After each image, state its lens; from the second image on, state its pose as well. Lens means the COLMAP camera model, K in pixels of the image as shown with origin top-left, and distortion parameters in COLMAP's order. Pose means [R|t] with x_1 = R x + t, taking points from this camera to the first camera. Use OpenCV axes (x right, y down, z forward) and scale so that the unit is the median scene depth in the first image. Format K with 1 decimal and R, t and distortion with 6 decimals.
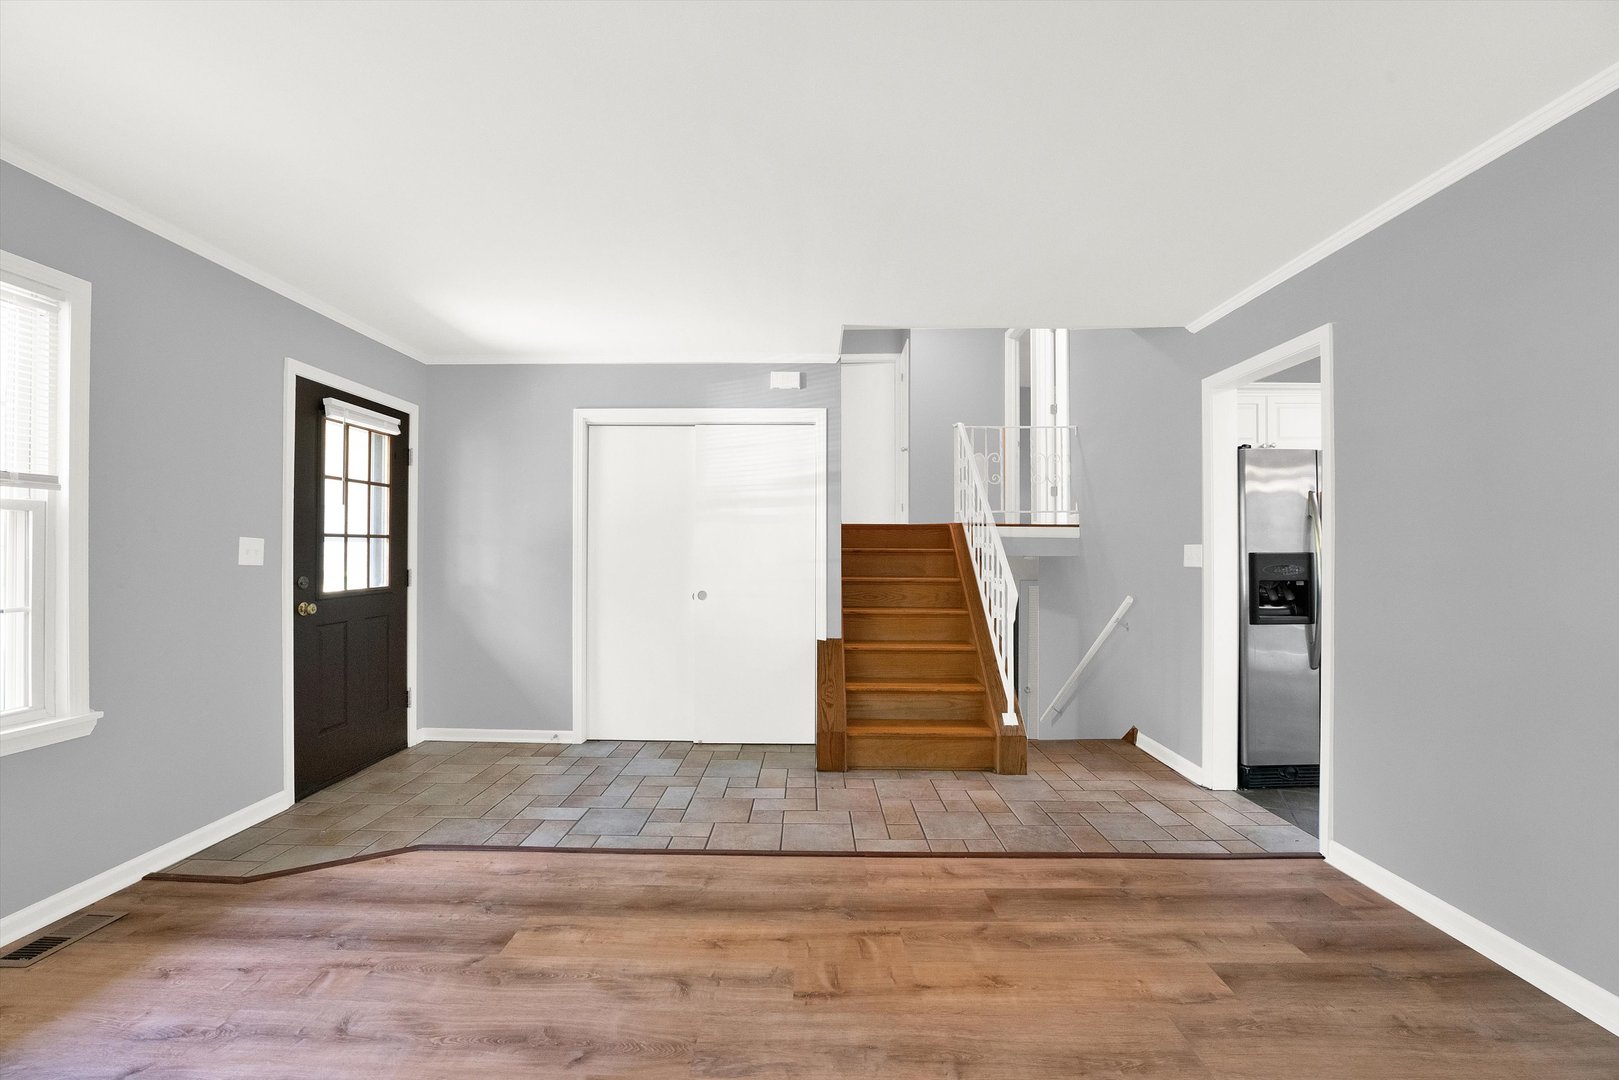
lens RADIAL K [[663.4, 0, 806.3], [0, 663.4, 545.2], [0, 0, 1]] dist [-0.023631, 0.000440]
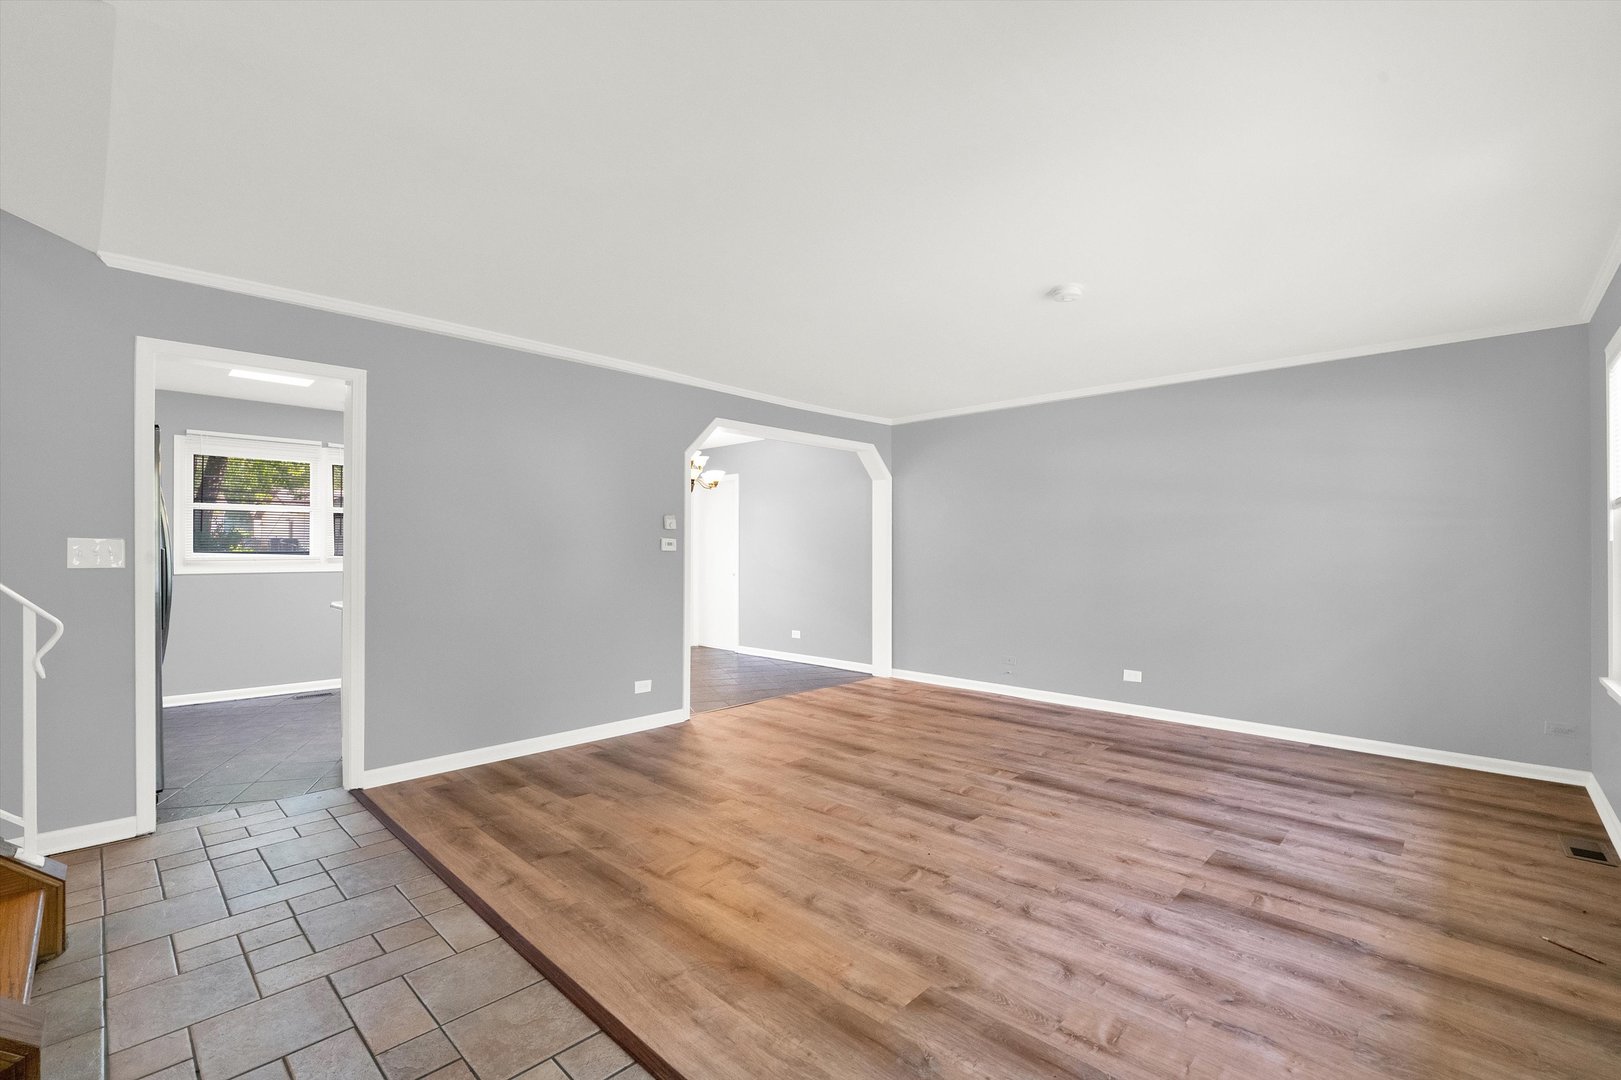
lens RADIAL K [[703.6, 0, 802.4], [0, 703.6, 543.9], [0, 0, 1]] dist [-0.023105, -0.000185]
pose [[-0.722870, 0.002073, 0.690981, -0.622065], [-0.009592, 0.999869, -0.013035, 0.008939], [-0.690918, -0.016051, -0.722755, 1.125214]]
